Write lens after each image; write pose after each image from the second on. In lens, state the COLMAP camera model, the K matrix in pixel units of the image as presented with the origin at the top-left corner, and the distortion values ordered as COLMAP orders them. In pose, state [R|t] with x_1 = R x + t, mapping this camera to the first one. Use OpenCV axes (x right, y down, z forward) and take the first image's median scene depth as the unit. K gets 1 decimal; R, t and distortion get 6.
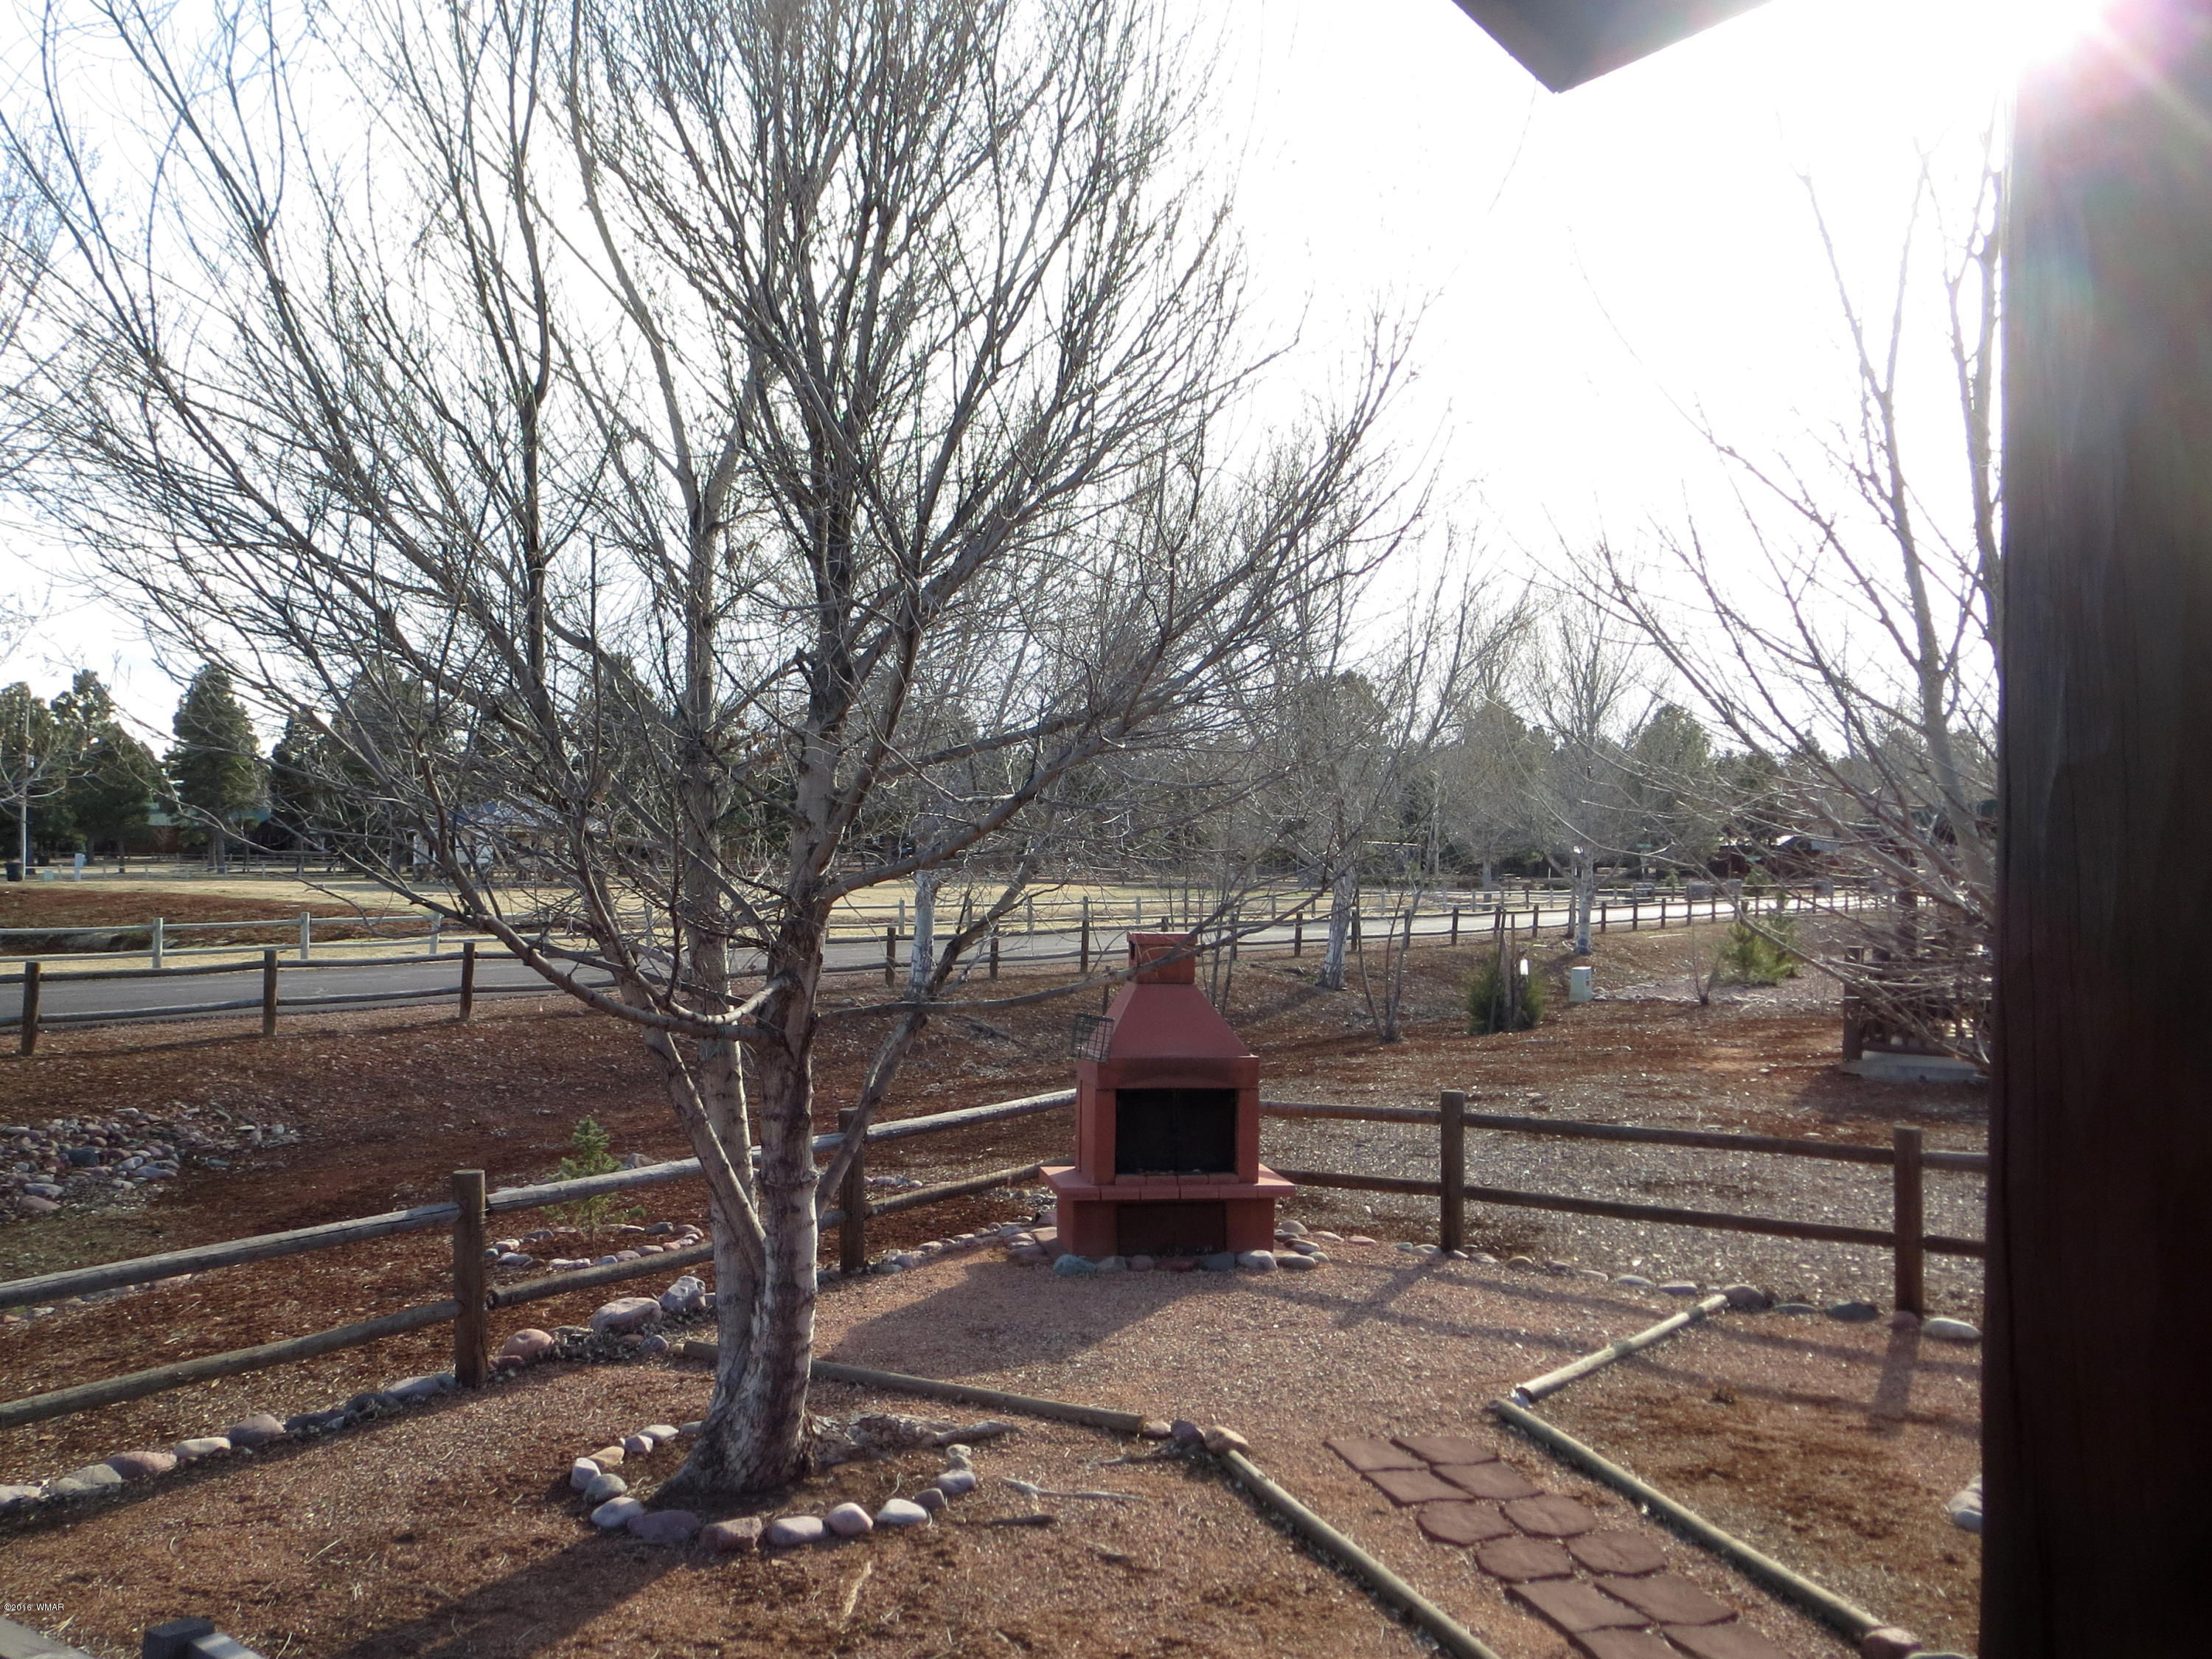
lens RADIAL K [[1844.4, 0, 1095.8], [0, 1844.4, 821.1], [0, 0, 1]] dist [-0.016031, 0.018964]
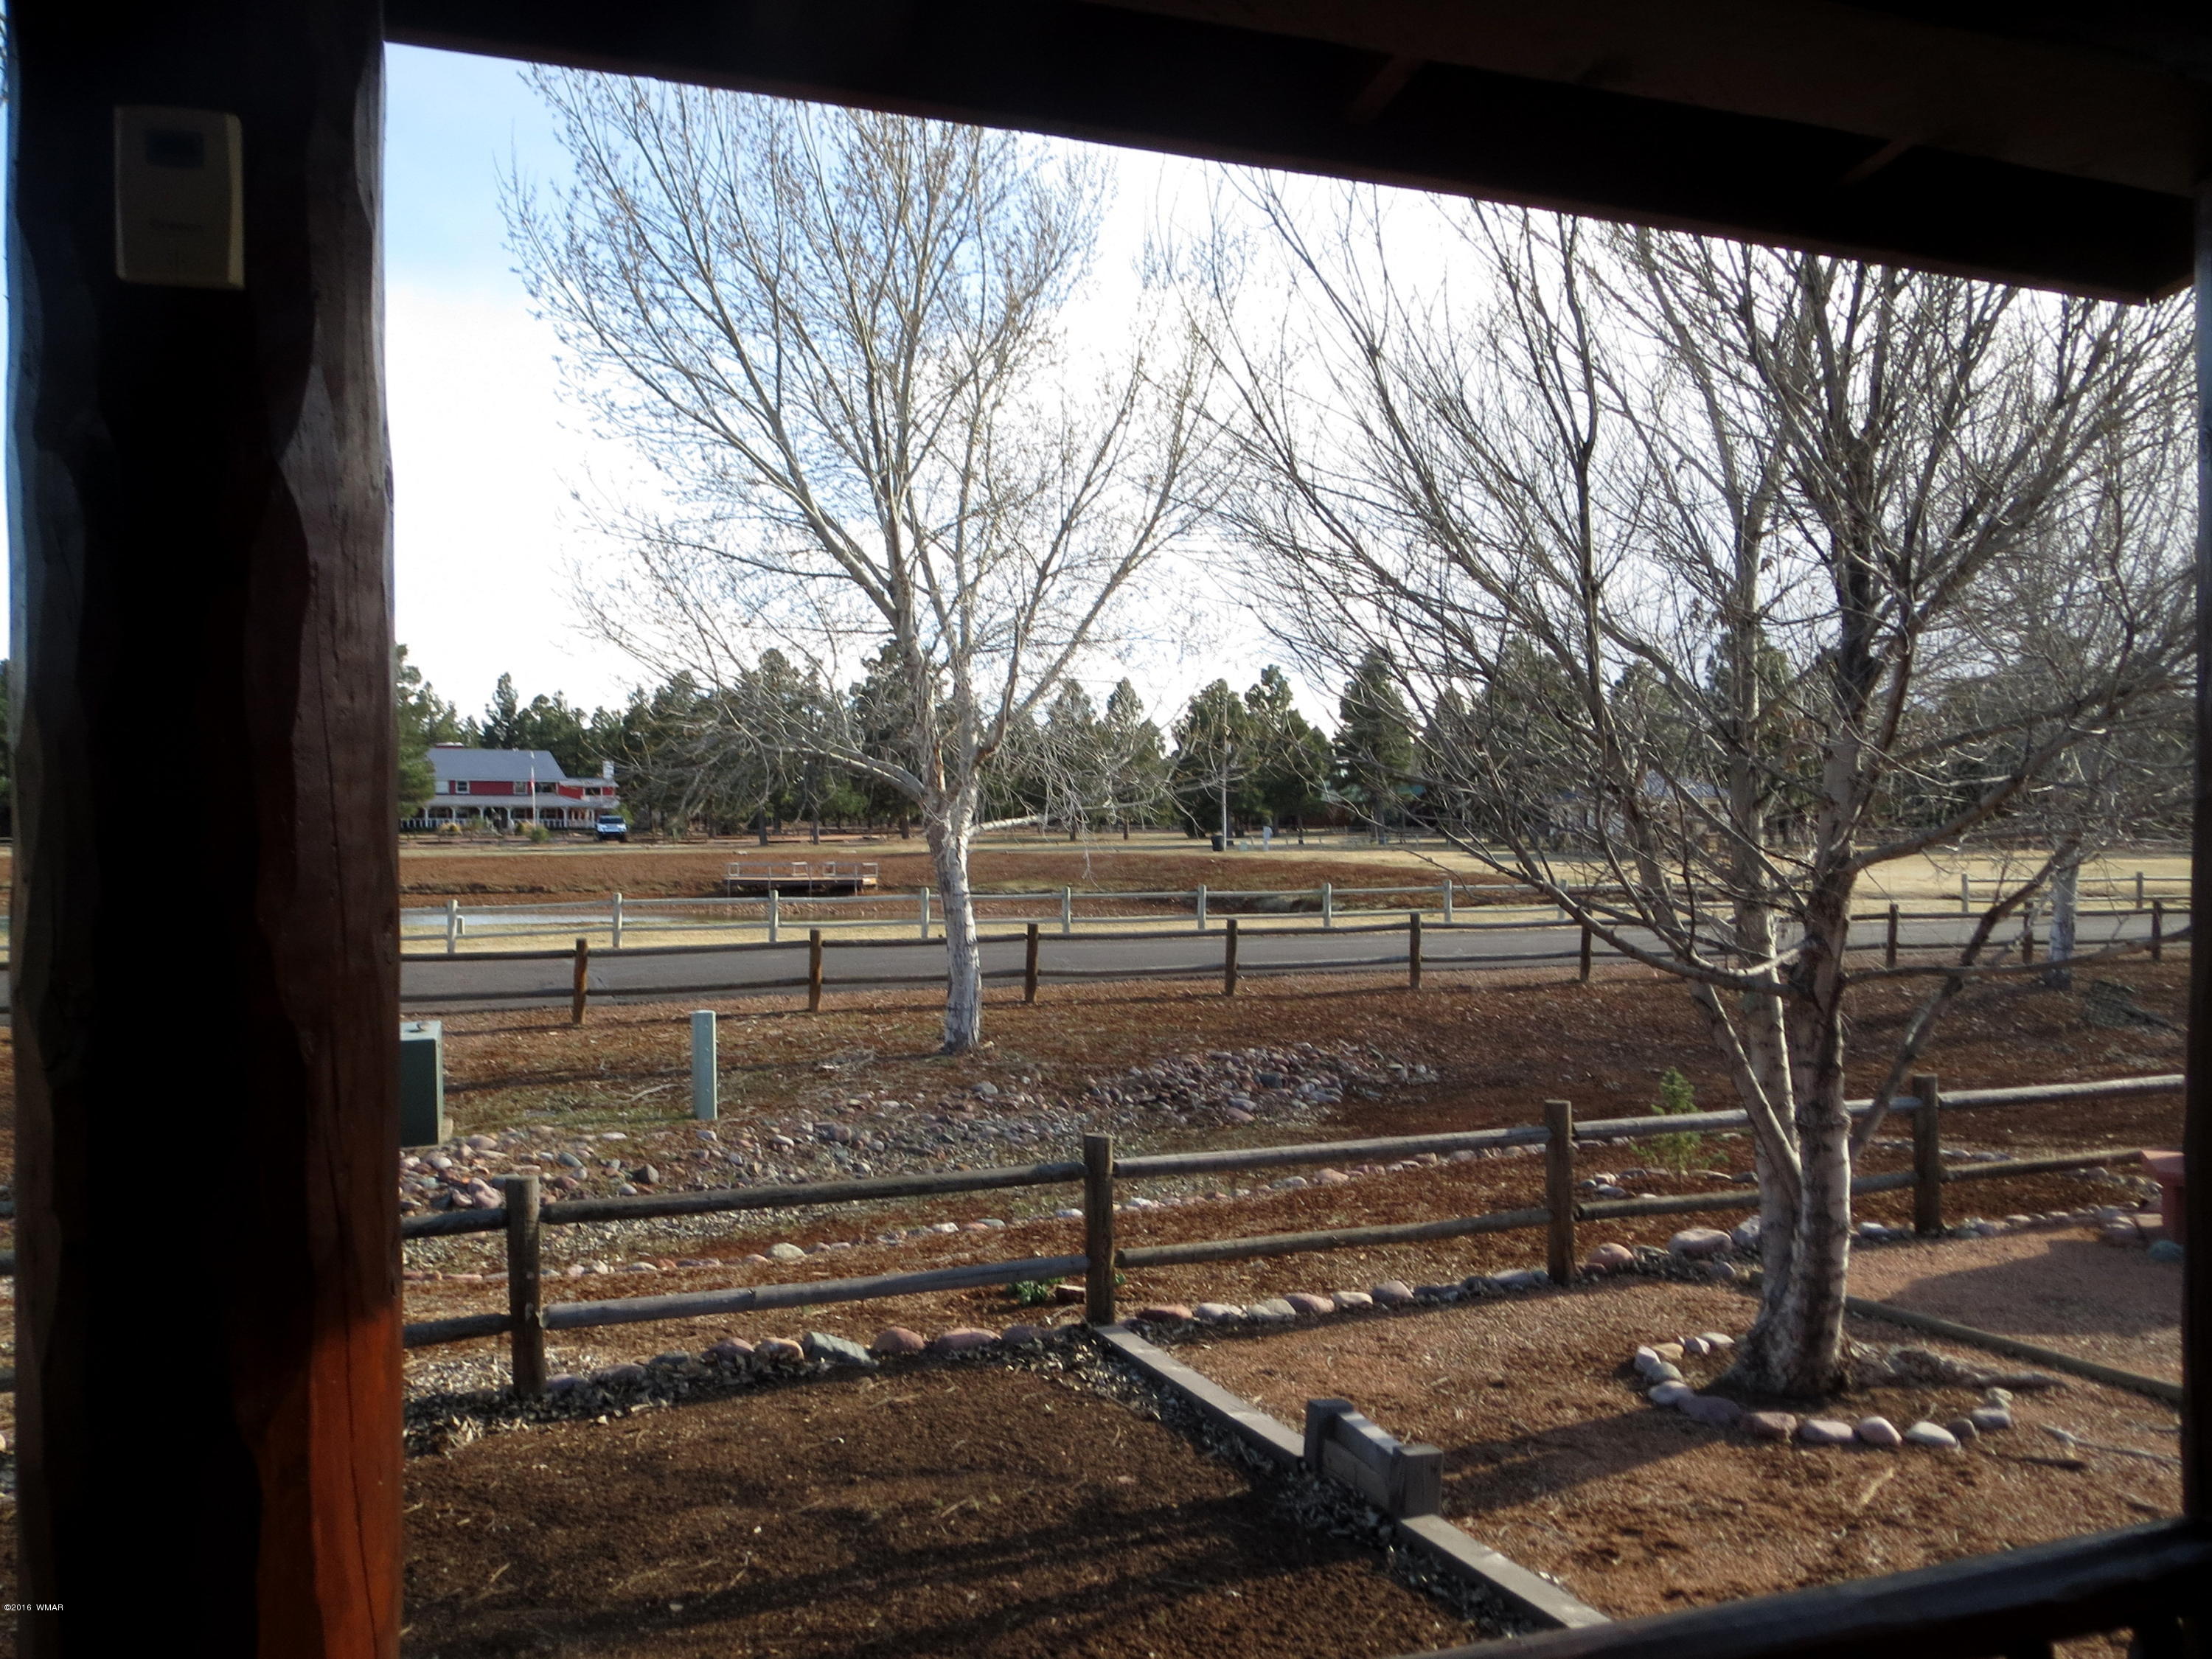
lens RADIAL K [[1844.4, 0, 1095.8], [0, 1844.4, 821.1], [0, 0, 1]] dist [-0.016031, 0.018964]
pose [[0.826553, -0.007000, -0.562815, 0.089244], [0.015958, 0.999812, 0.011000, -0.006234], [0.562633, -0.018074, 0.826509, -0.150303]]
